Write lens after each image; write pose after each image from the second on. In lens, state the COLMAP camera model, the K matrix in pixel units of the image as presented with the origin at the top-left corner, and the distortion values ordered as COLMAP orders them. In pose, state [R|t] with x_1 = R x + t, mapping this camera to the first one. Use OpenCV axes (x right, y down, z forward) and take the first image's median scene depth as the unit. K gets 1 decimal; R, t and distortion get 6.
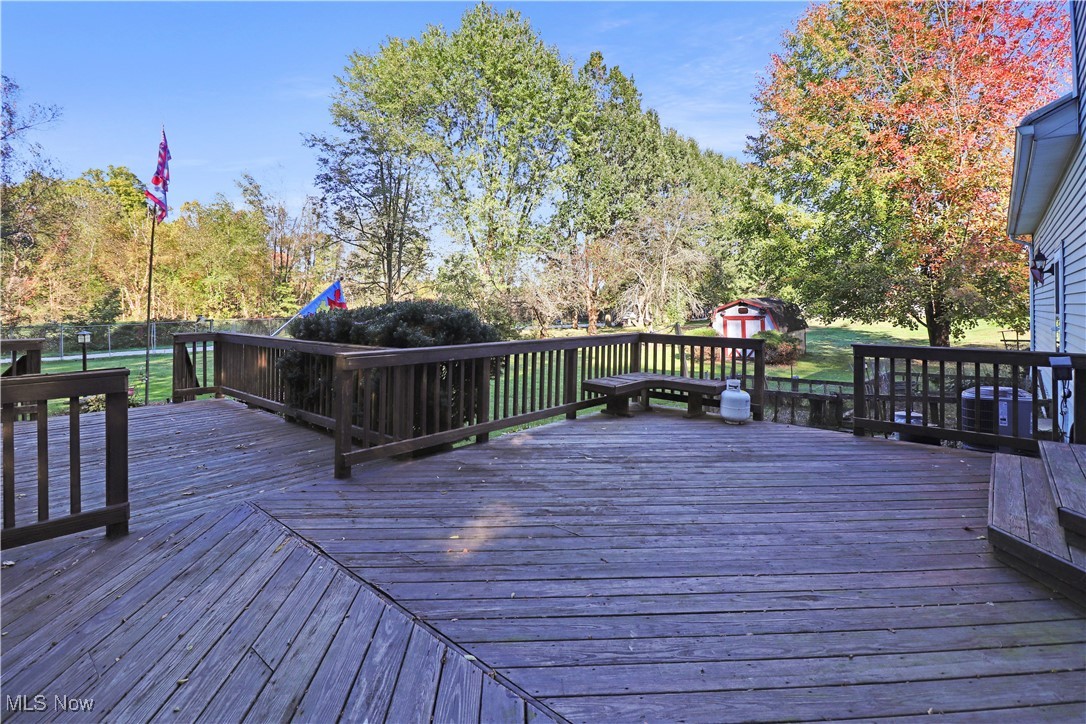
lens RADIAL K [[515.9, 0, 542.7], [0, 515.9, 319.5], [0, 0, 1]] dist [-0.000726, -0.000017]
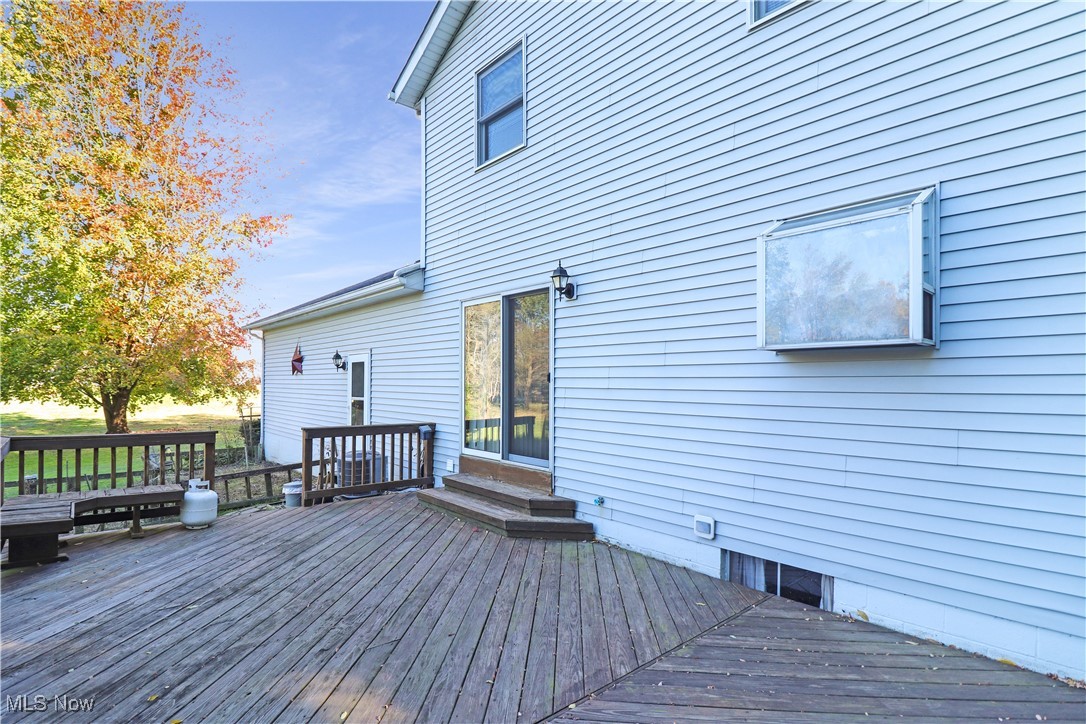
lens RADIAL K [[513.5, 0, 542.3], [0, 513.5, 392.7], [0, 0, 1]] dist [-0.000554, -0.000058]
pose [[0.123602, -0.008765, 0.992293, -0.421493], [0.012609, 0.999894, 0.007262, -0.030224], [-0.992252, 0.011614, 0.123700, 0.285798]]
